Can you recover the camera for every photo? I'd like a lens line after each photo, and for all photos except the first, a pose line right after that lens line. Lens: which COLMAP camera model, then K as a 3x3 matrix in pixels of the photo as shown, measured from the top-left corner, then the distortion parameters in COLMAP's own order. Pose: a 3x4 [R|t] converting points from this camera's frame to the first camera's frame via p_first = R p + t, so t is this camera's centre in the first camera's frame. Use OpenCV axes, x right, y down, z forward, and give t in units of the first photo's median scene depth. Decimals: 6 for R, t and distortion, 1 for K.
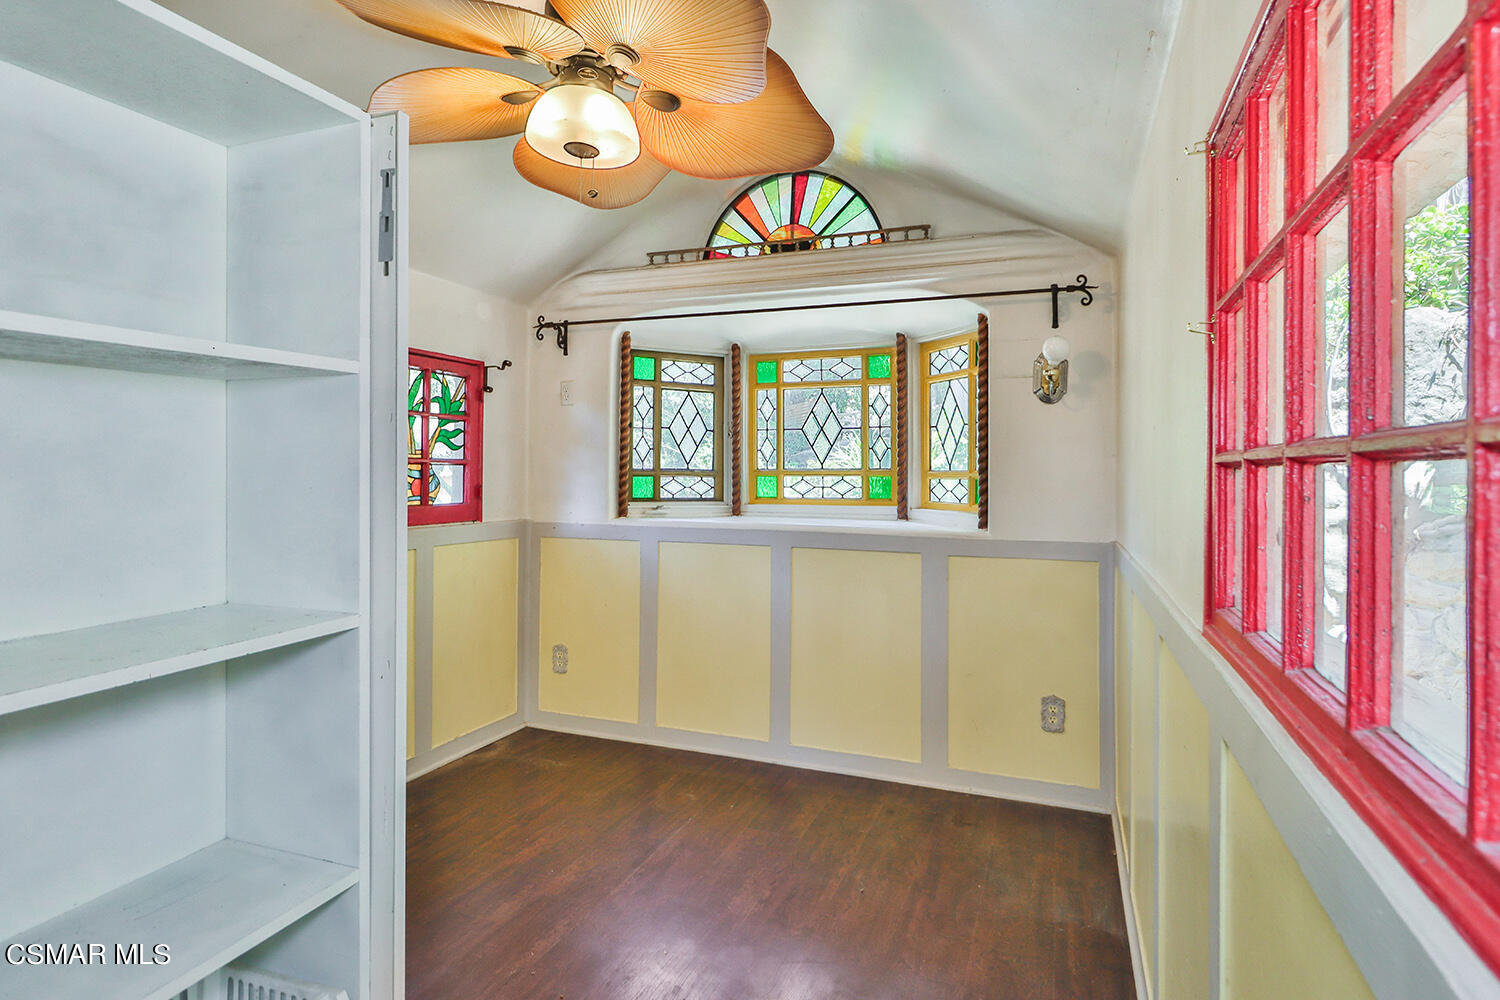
lens RADIAL K [[792.9, 0, 752.9], [0, 792.9, 506.4], [0, 0, 1]] dist [-0.006093, 0.000375]
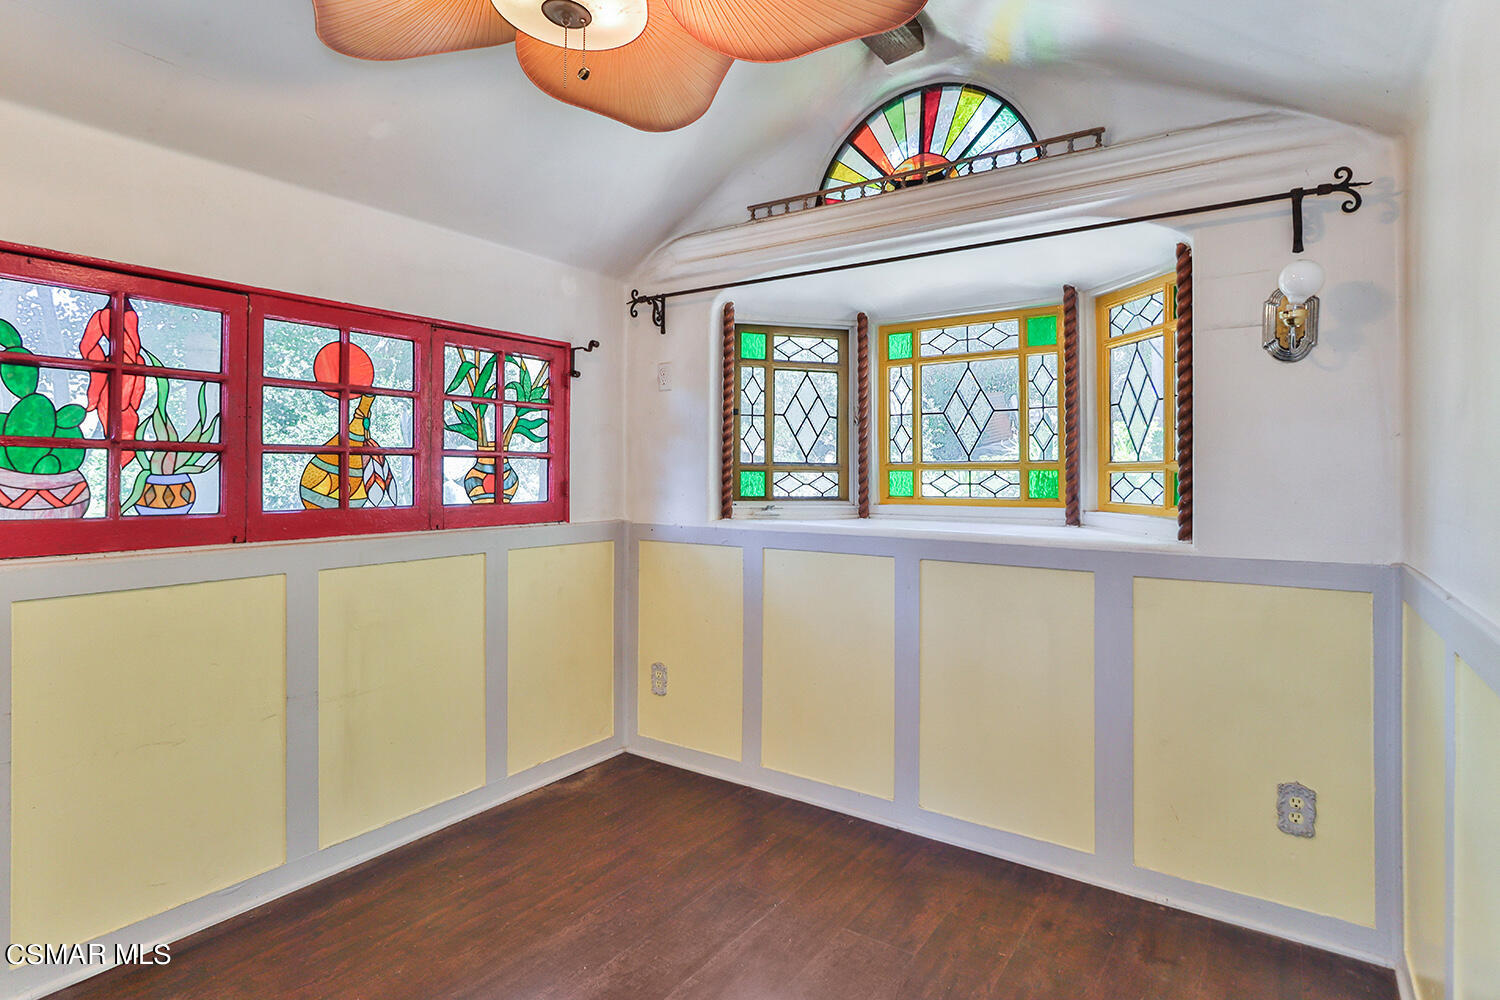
lens RADIAL K [[792.9, 0, 745.7], [0, 792.9, 491.3], [0, 0, 1]] dist [-0.006093, 0.000375]
pose [[0.973452, 0.002008, -0.228881, 0.060122], [-0.006066, 0.999837, -0.017029, -0.001853], [0.228809, 0.017965, 0.973305, 0.188617]]
